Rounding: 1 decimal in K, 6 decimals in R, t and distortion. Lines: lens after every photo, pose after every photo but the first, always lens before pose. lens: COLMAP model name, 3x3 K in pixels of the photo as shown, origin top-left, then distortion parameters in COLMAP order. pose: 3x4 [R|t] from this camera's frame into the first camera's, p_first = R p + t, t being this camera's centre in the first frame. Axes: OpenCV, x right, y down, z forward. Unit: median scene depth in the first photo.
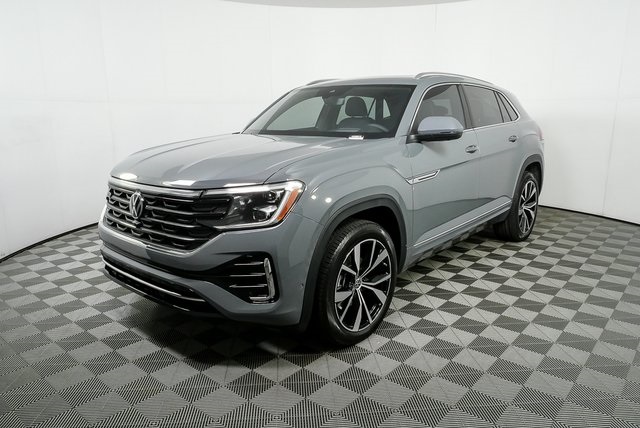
lens RADIAL K [[460.0, 0, 320.5], [0, 460.0, 216.5], [0, 0, 1]] dist [-0.023612, 0.009422]
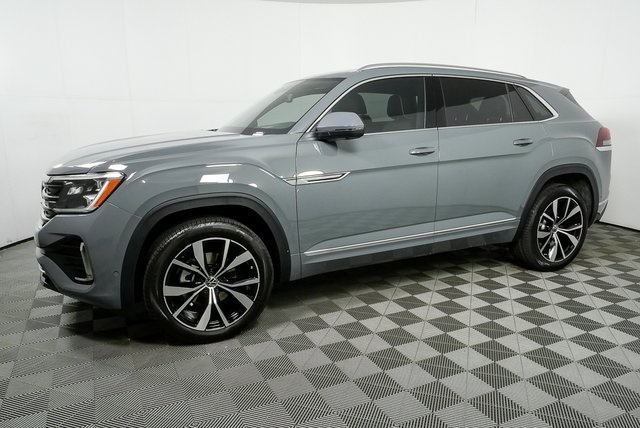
lens RADIAL K [[459.8, 0, 317.1], [0, 459.8, 215.9], [0, 0, 1]] dist [-0.016360, -0.000589]
pose [[0.918689, 0.089735, -0.384654, 0.585765], [-0.091605, 0.995704, 0.013501, -0.025506], [0.384213, 0.022833, 0.922962, 0.166286]]
